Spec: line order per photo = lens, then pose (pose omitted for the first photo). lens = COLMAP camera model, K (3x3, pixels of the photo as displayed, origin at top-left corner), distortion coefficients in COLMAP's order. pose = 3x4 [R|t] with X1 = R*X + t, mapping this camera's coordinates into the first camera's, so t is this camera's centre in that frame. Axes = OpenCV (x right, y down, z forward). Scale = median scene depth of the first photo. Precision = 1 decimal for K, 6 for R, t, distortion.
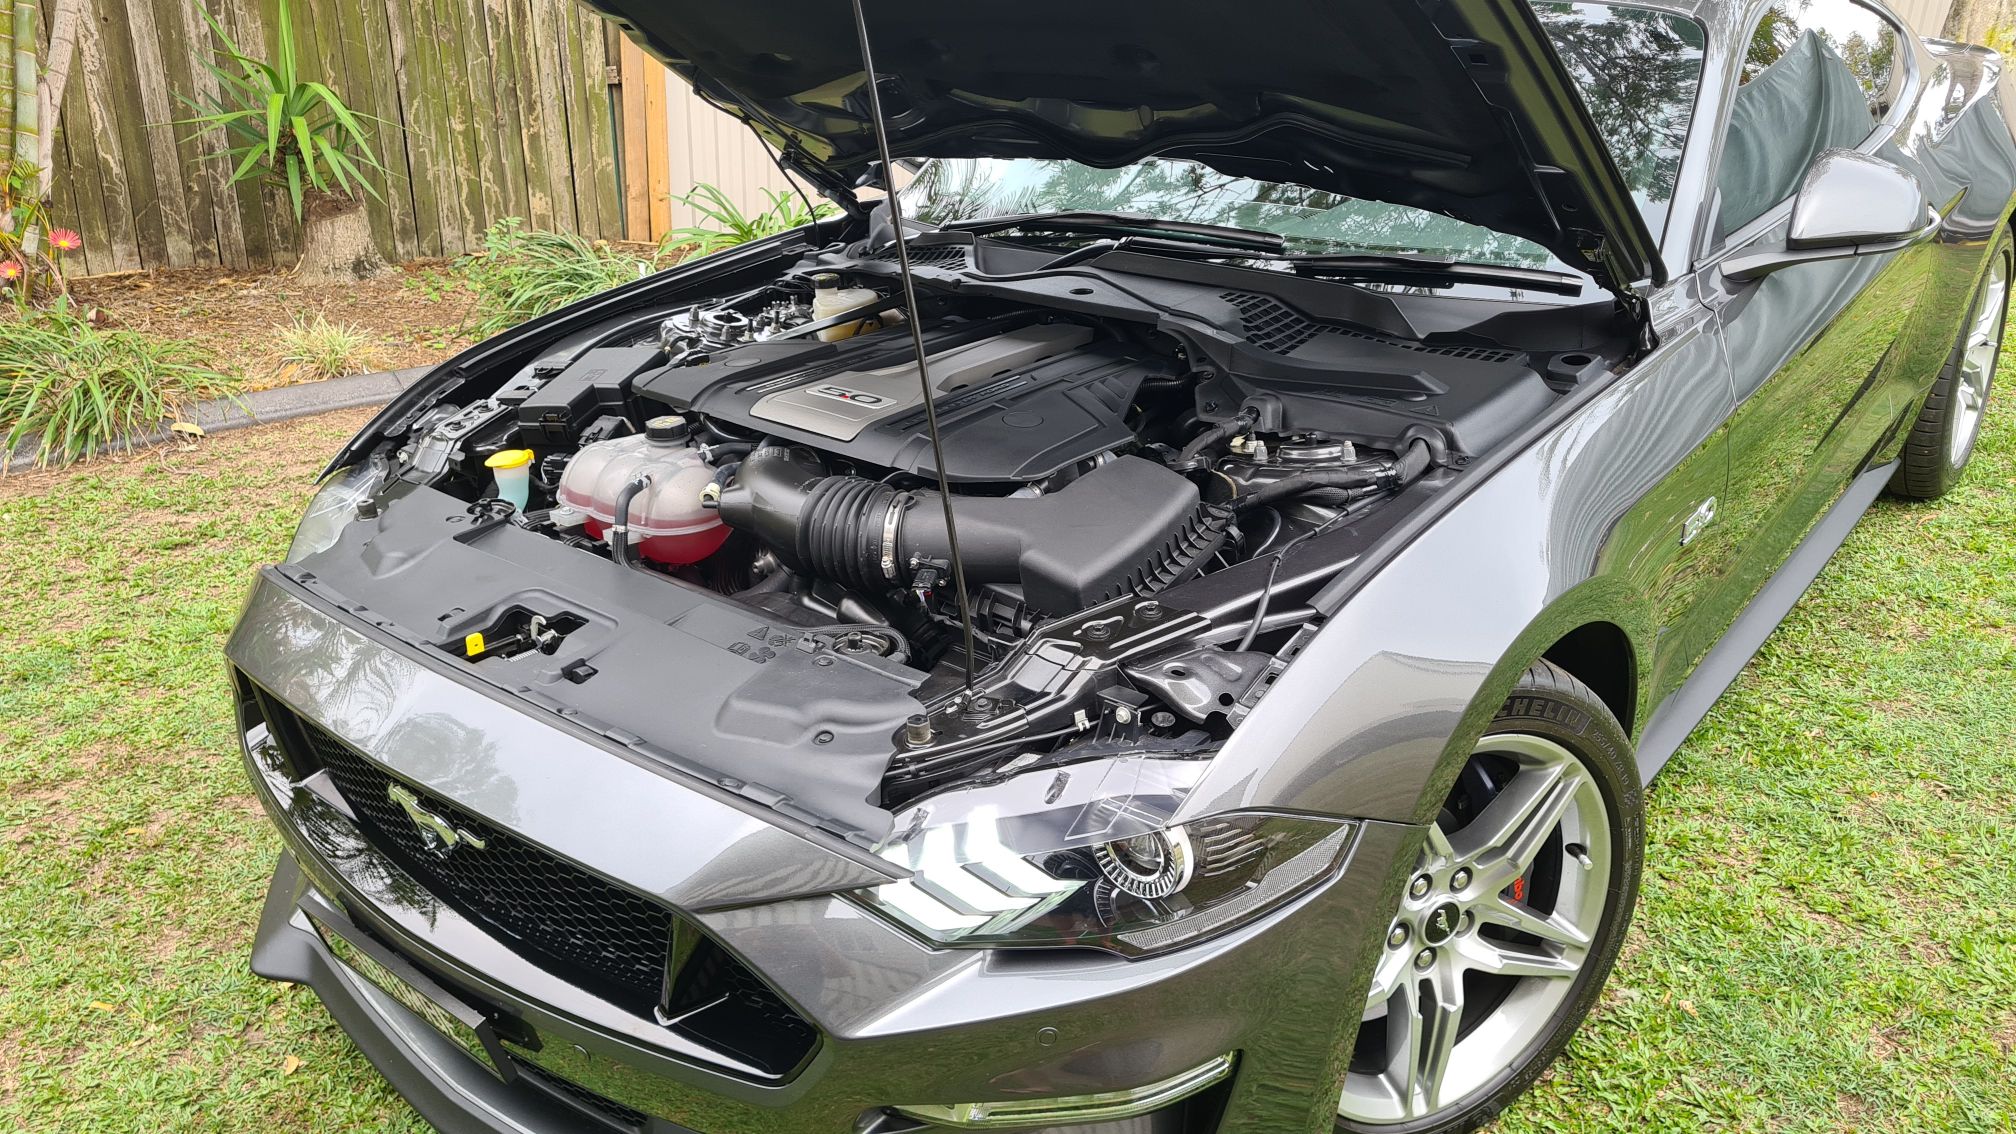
lens RADIAL K [[1530.2, 0, 1023.1], [0, 1530.2, 554.9], [0, 0, 1]] dist [0.049254, -0.040867]
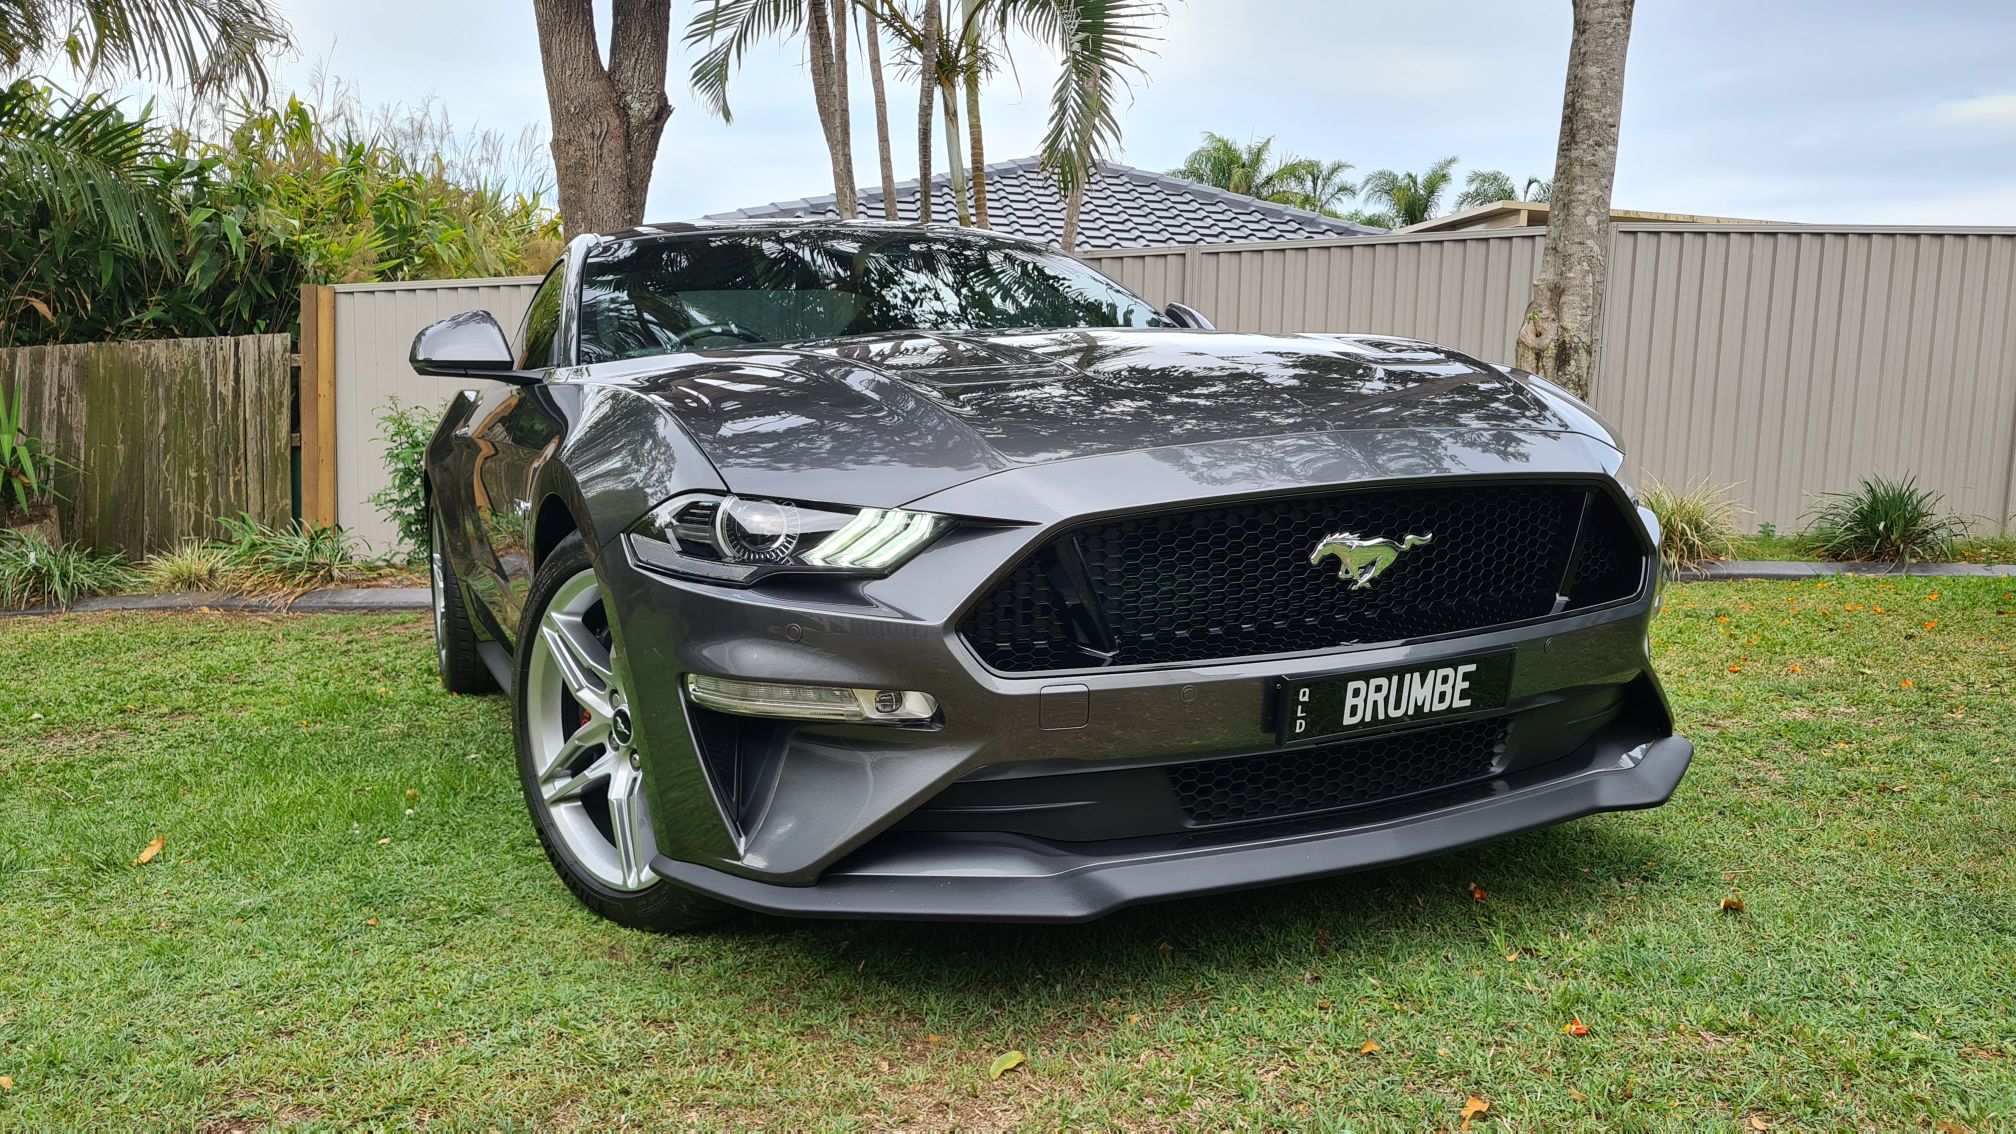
lens RADIAL K [[1525.8, 0, 1035.5], [0, 1525.8, 577.1], [0, 0, 1]] dist [0.060016, -0.045364]
pose [[0.897765, 0.044548, -0.438217, 2.718252], [-0.157017, 0.961882, -0.223894, -0.001219], [0.411539, 0.269812, 0.870538, 0.416307]]
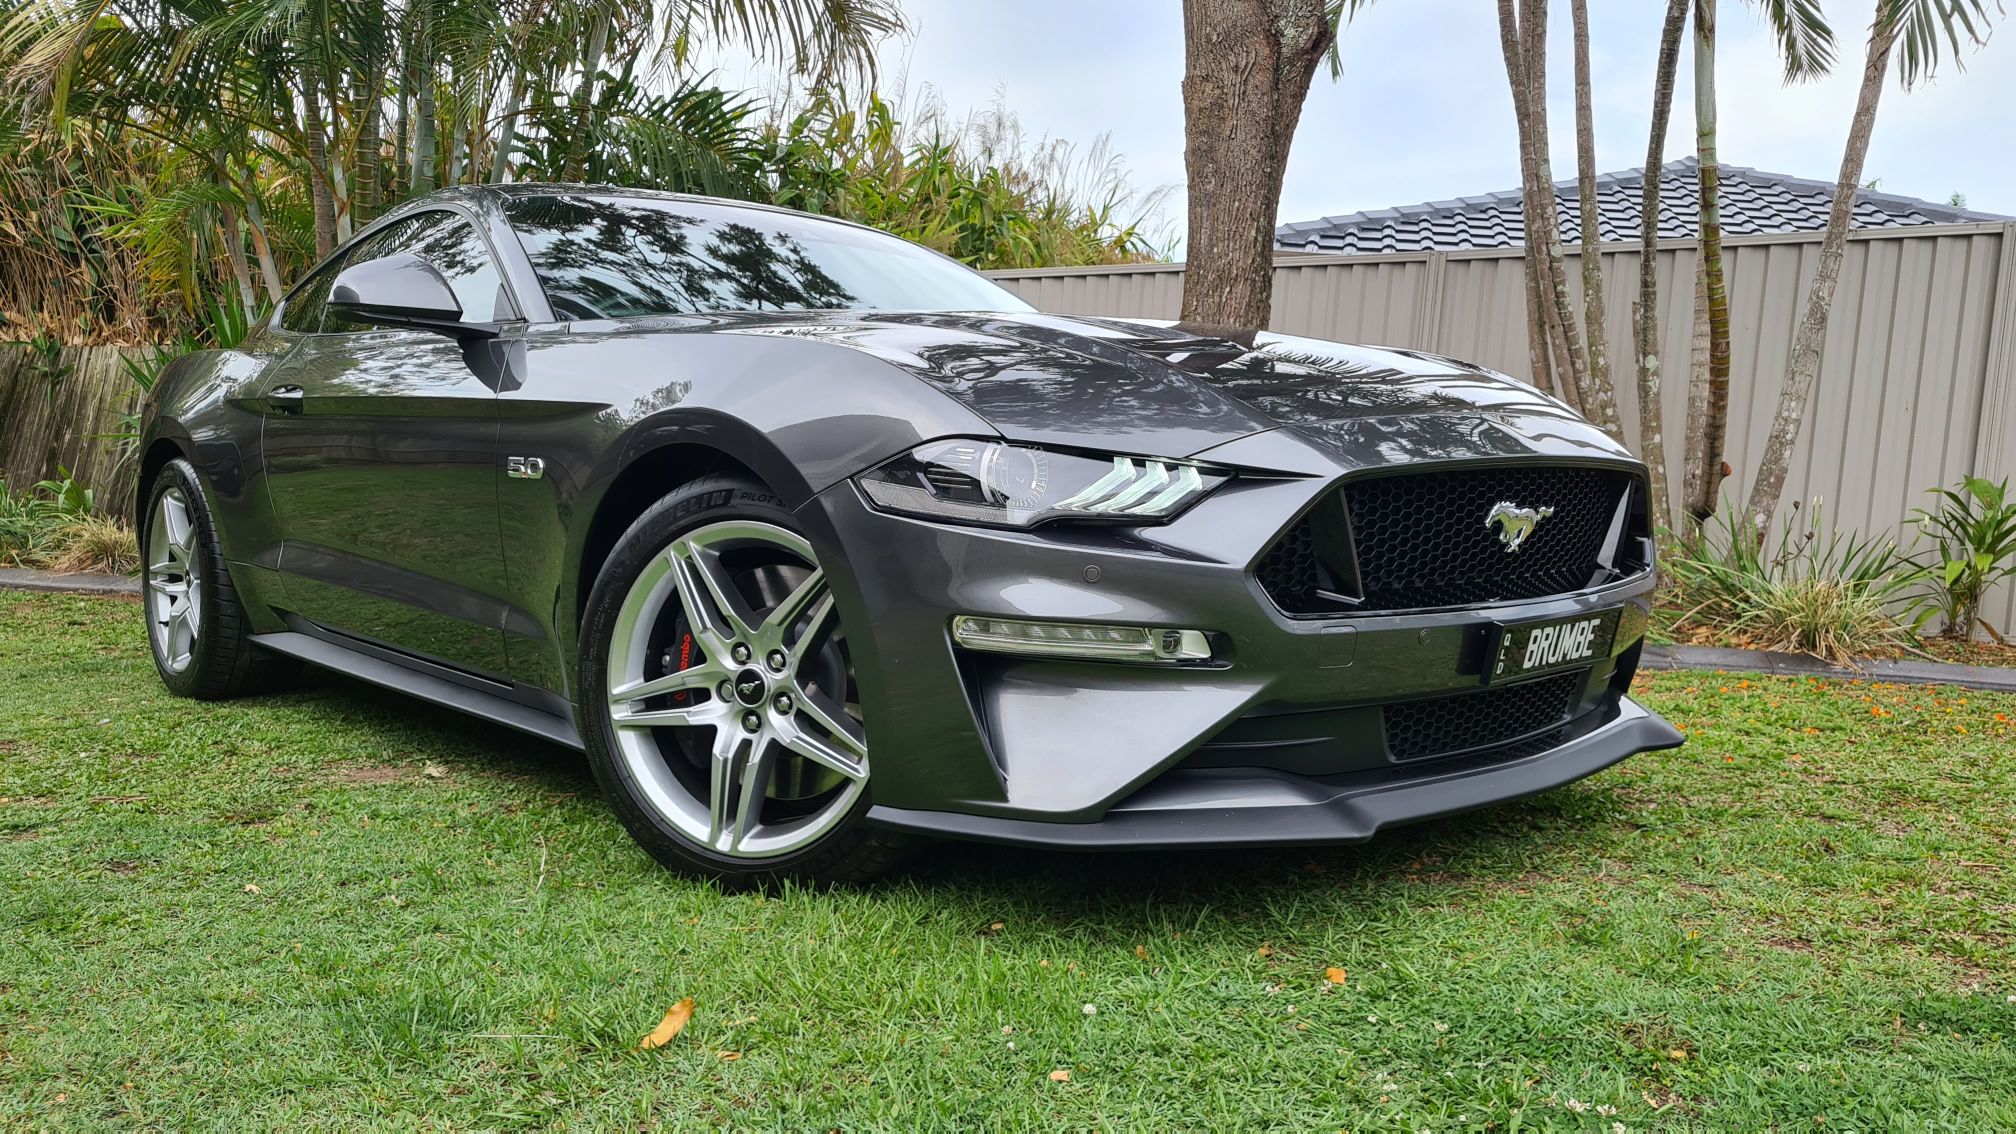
lens RADIAL K [[1528.4, 0, 1035.2], [0, 1528.4, 561.6], [0, 0, 1]] dist [0.059044, -0.045450]
pose [[0.990382, 0.053082, -0.127773, 2.324389], [-0.089468, 0.950129, -0.298749, 0.112293], [0.105543, 0.307308, 0.945739, 0.280444]]
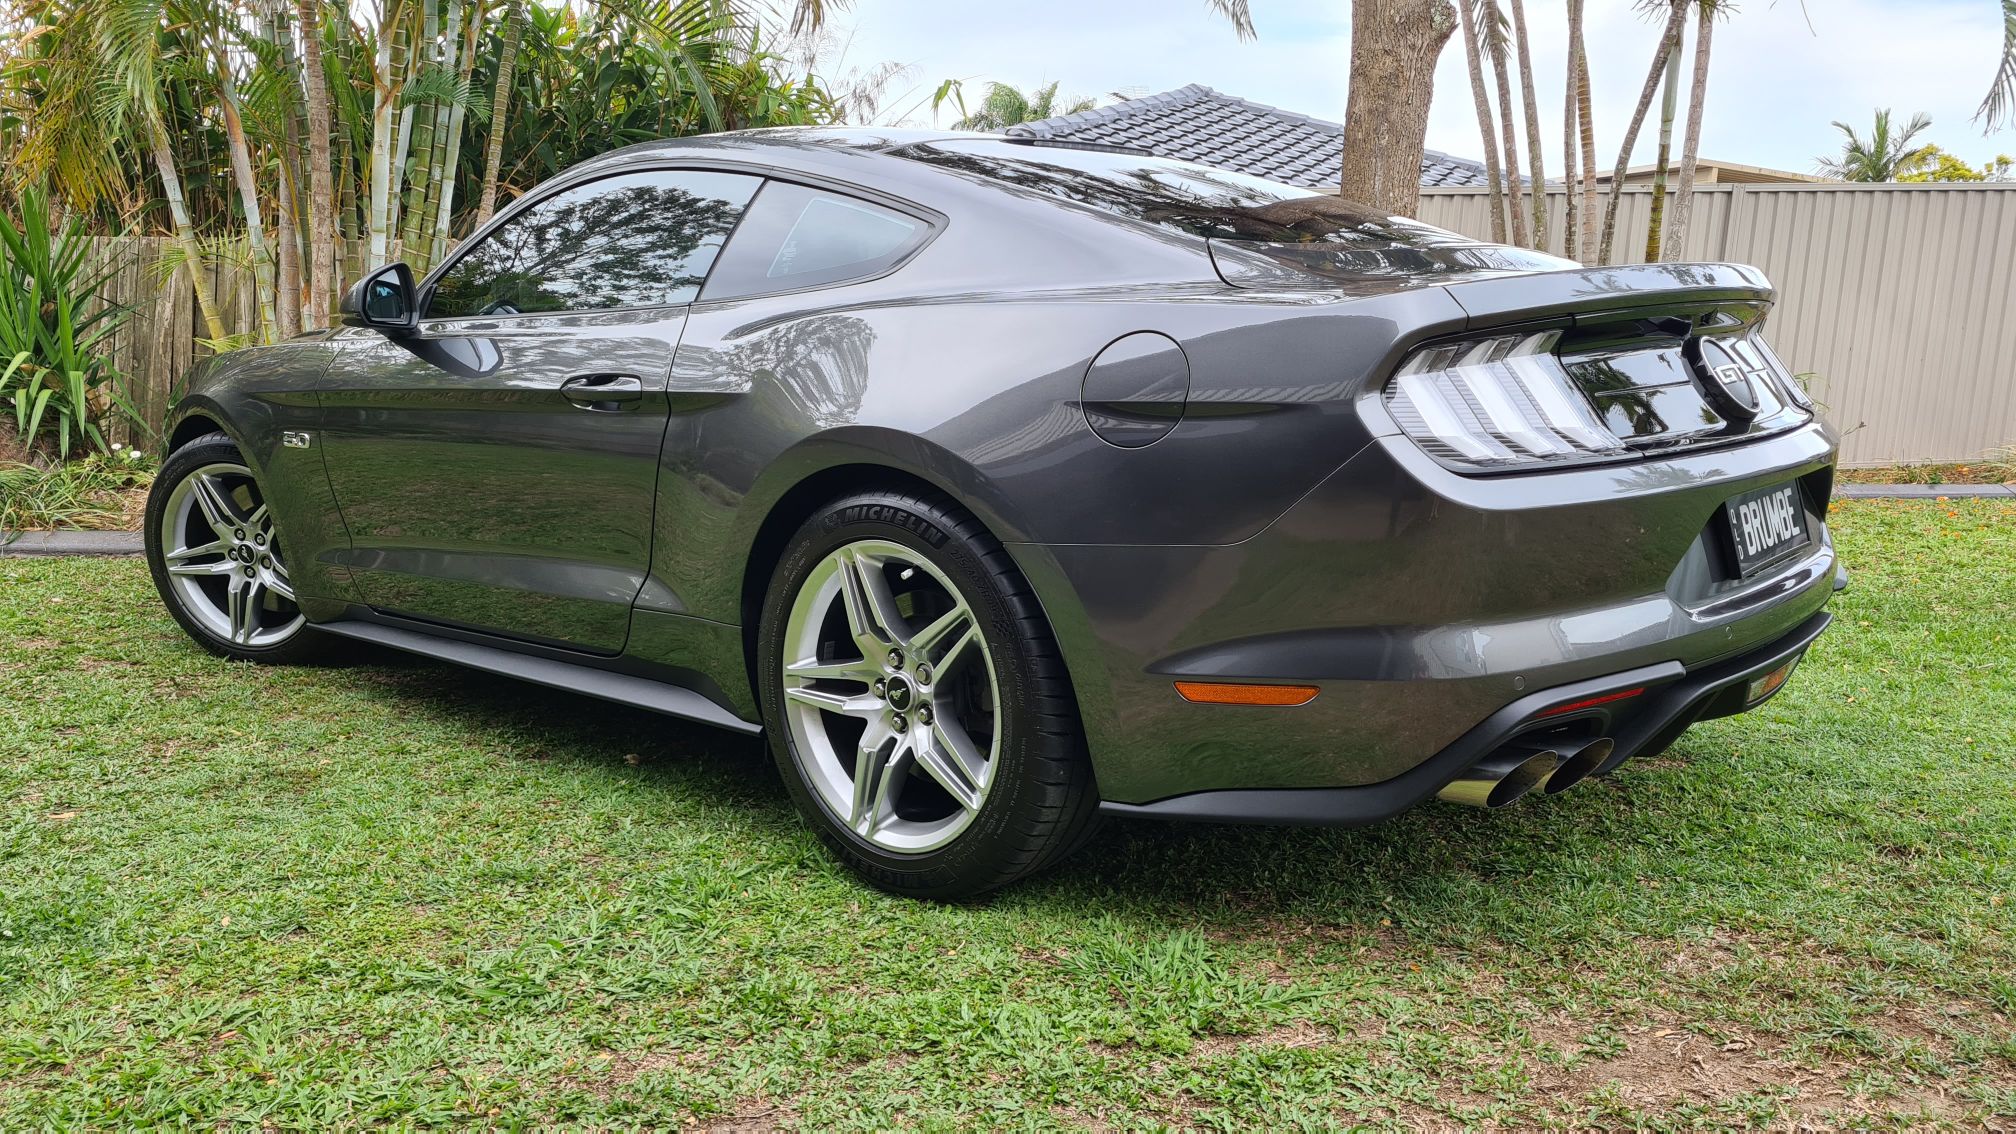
lens RADIAL K [[1529.3, 0, 1023.8], [0, 1529.3, 570.0], [0, 0, 1]] dist [0.058680, -0.044907]
pose [[0.968292, 0.056333, -0.243387, 0.566417], [-0.112303, 0.968410, -0.222645, 0.397314], [0.223156, 0.242919, 0.944030, -0.357379]]
